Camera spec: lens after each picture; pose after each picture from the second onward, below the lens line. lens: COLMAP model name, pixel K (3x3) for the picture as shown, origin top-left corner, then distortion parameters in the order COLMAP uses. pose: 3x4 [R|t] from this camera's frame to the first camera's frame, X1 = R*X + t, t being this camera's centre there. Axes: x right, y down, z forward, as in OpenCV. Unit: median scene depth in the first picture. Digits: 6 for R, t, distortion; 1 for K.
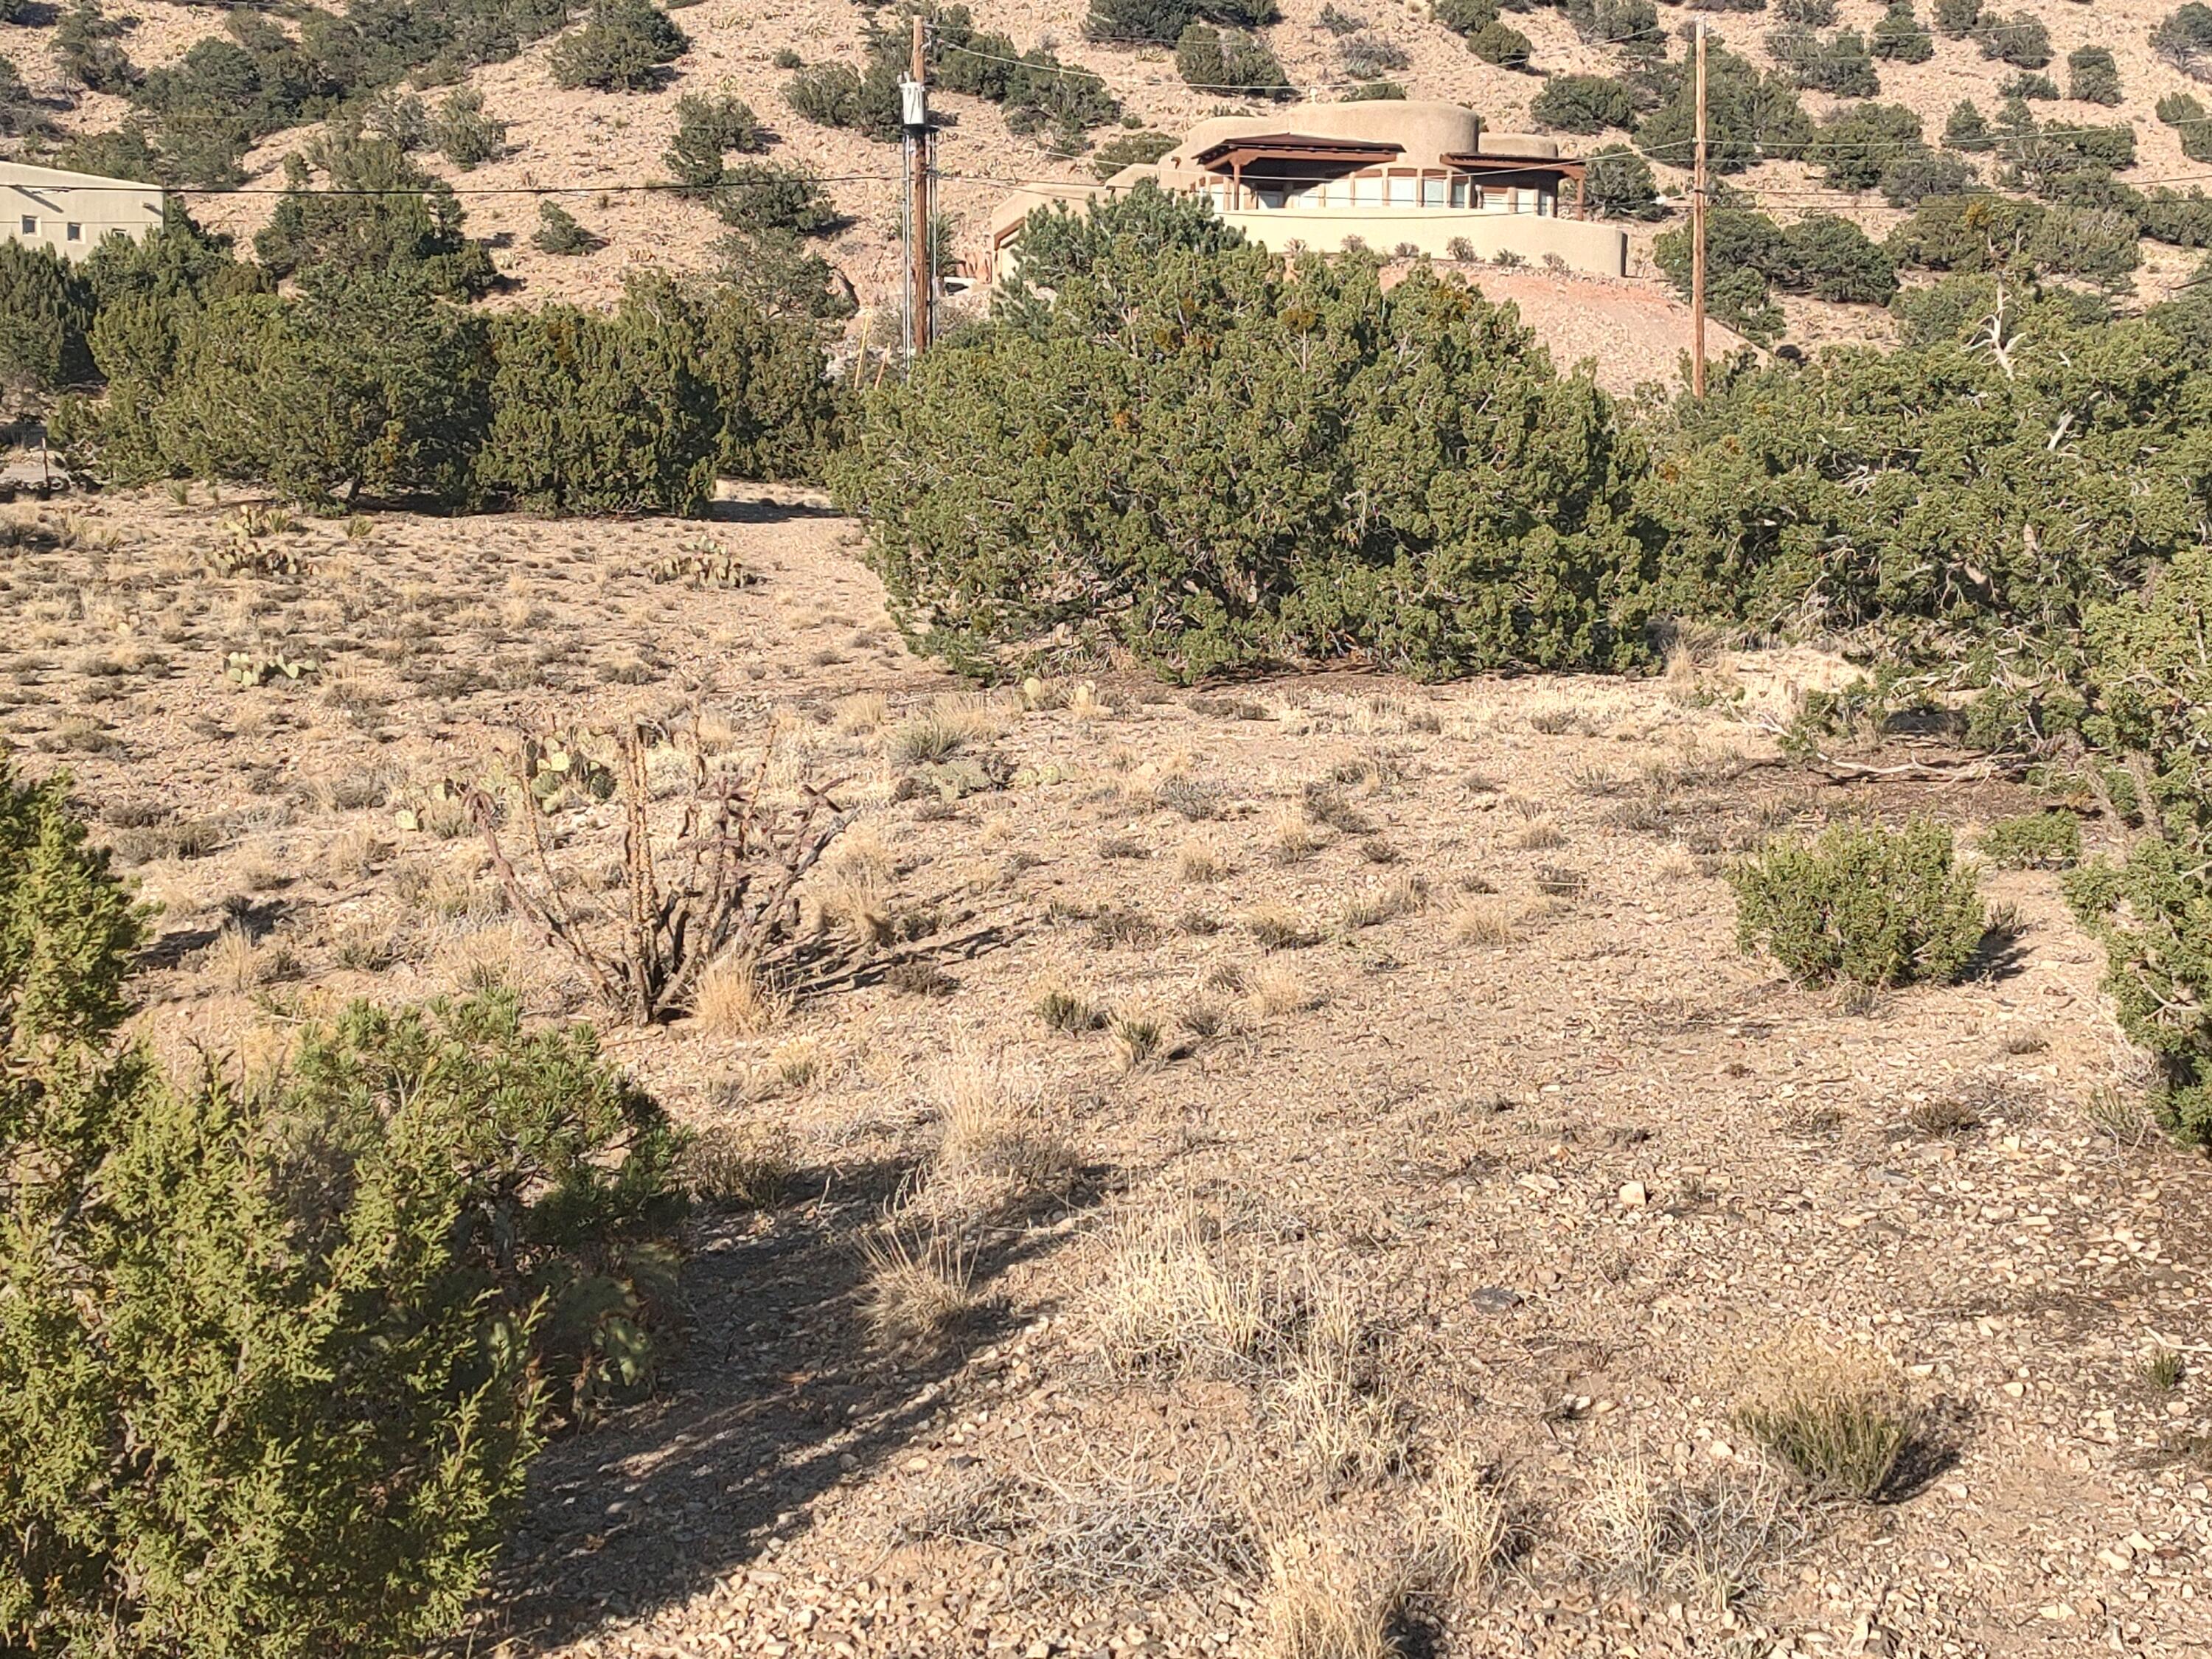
lens RADIAL K [[3362.5, 0, 1107.4], [0, 3362.5, 827.6], [0, 0, 1]] dist [0.050377, 0.000000]
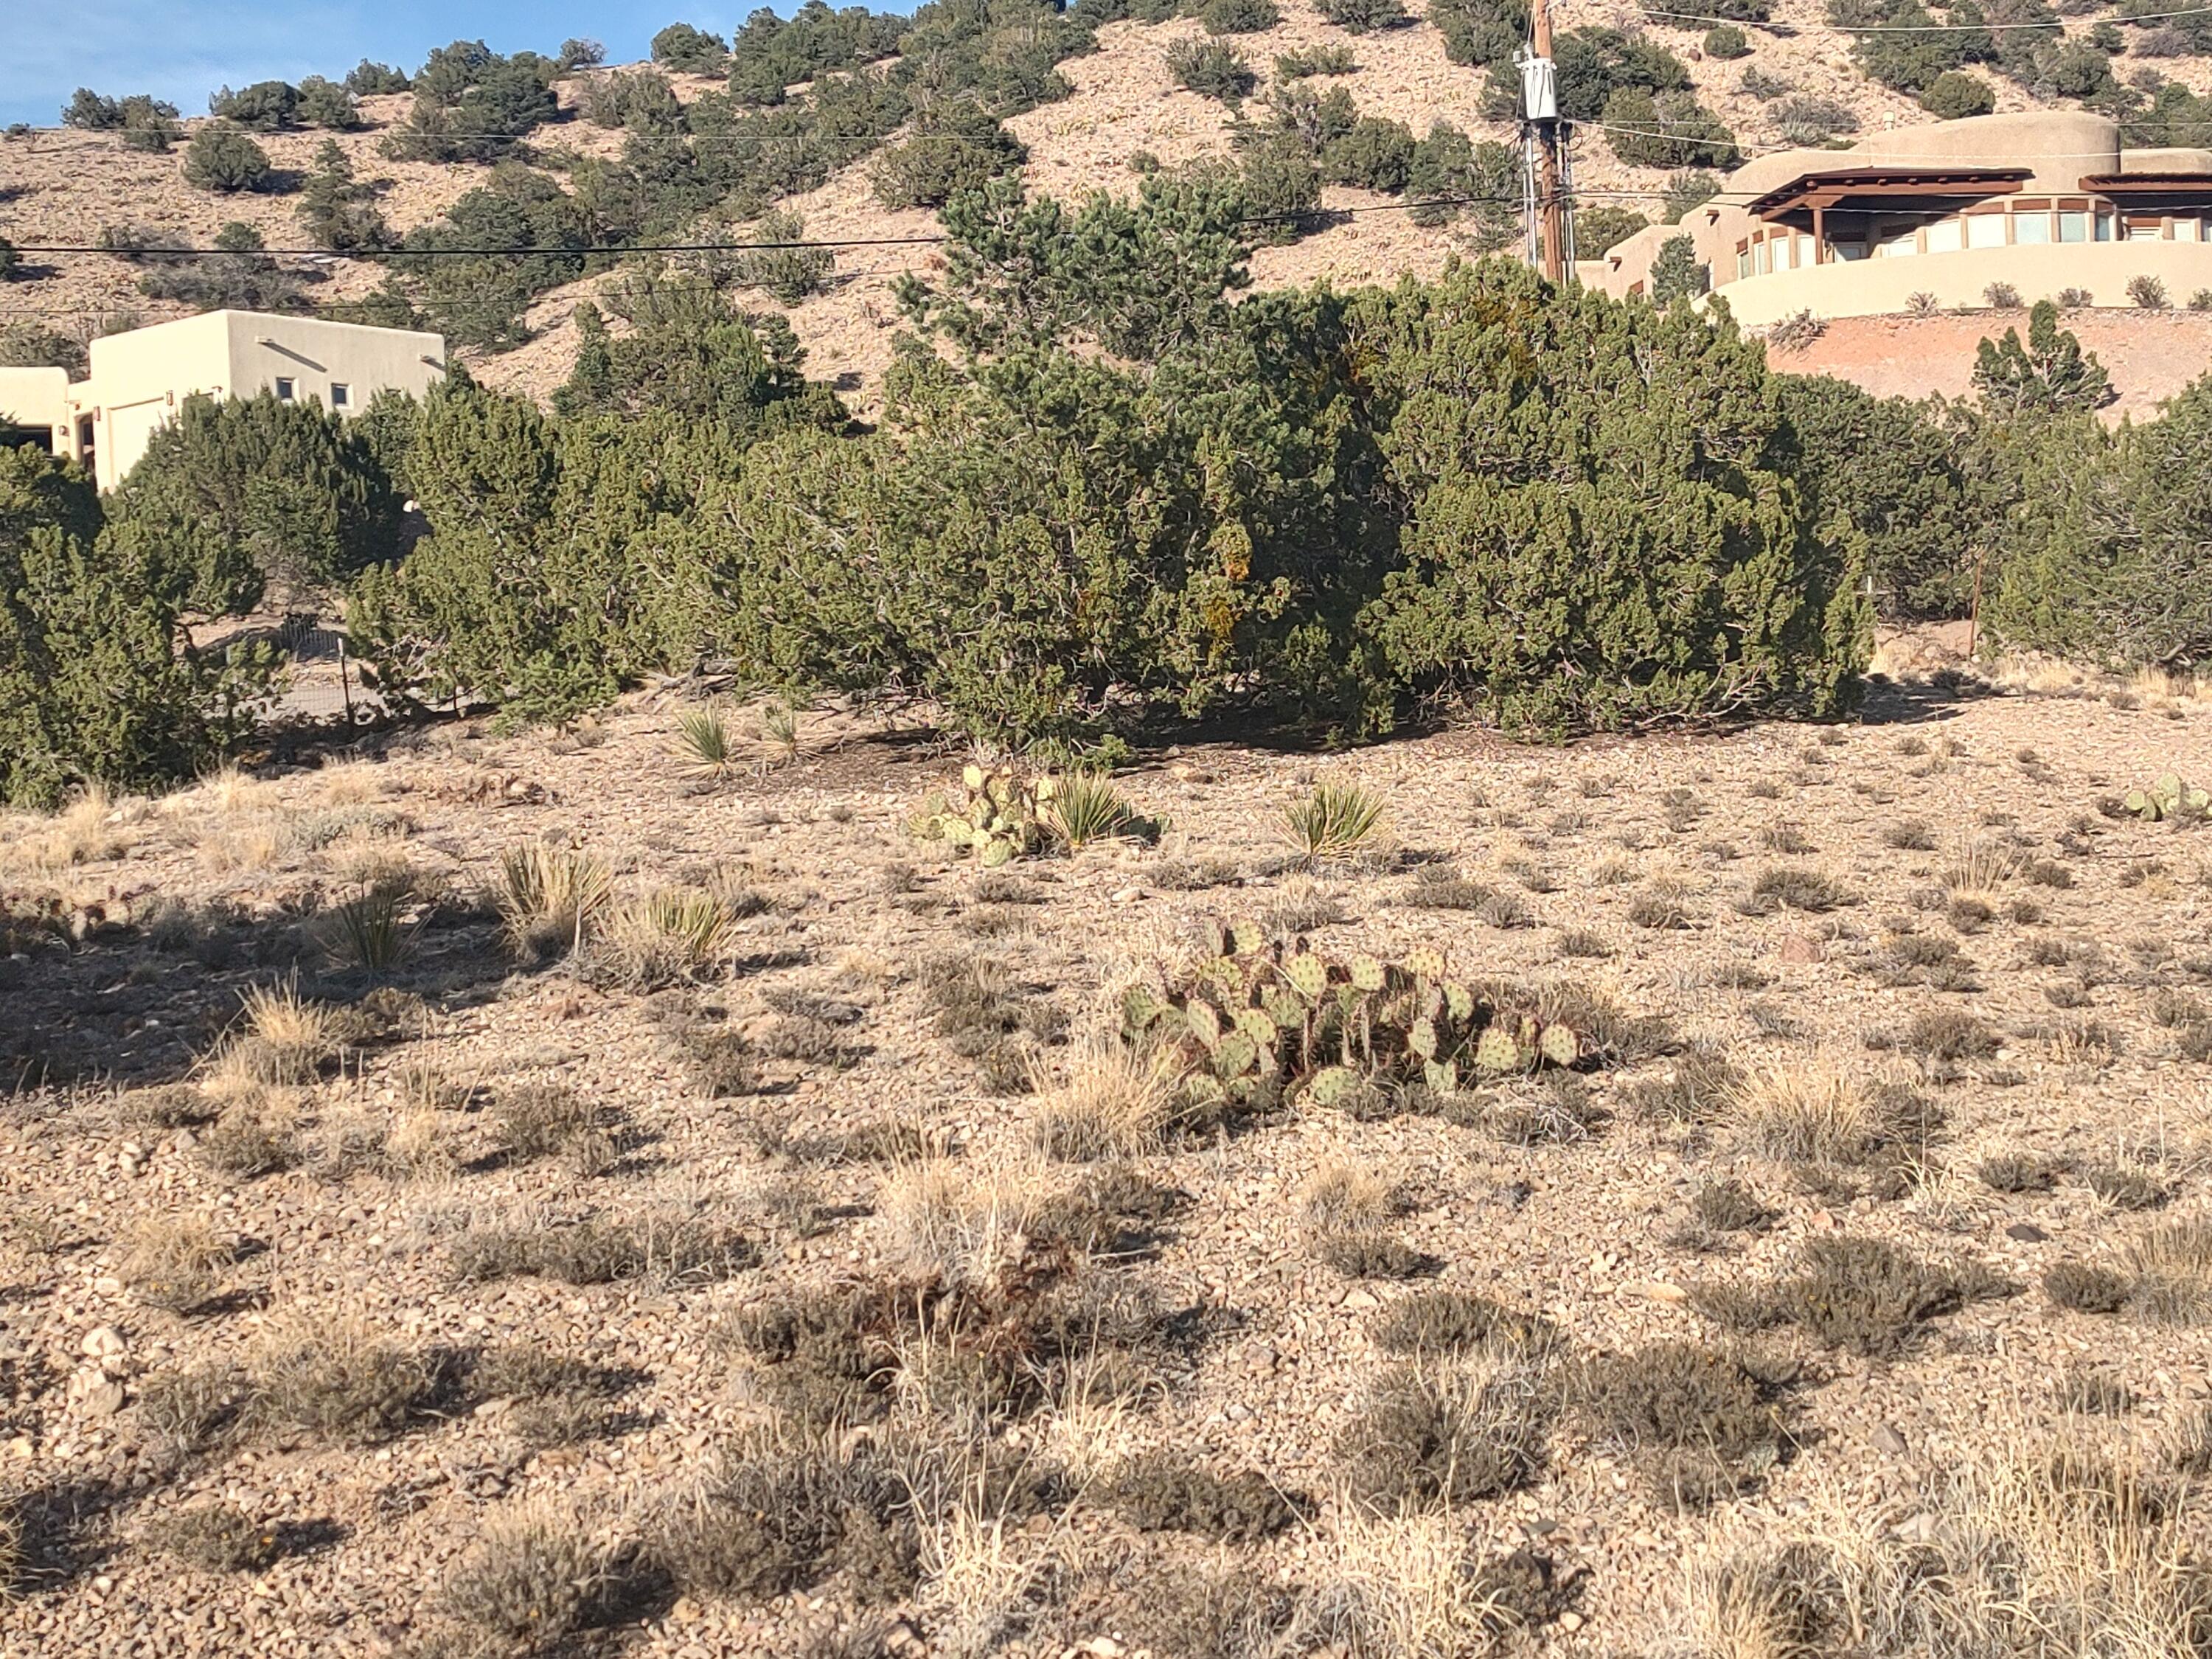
lens RADIAL K [[3362.5, 0, 1121.1], [0, 3362.5, 836.8], [0, 0, 1]] dist [0.050377, 0.000000]
pose [[0.996363, -0.053274, -0.066504, -0.063929], [0.050124, 0.997581, -0.048158, -0.020686], [0.068909, 0.044650, 0.996623, 0.191909]]
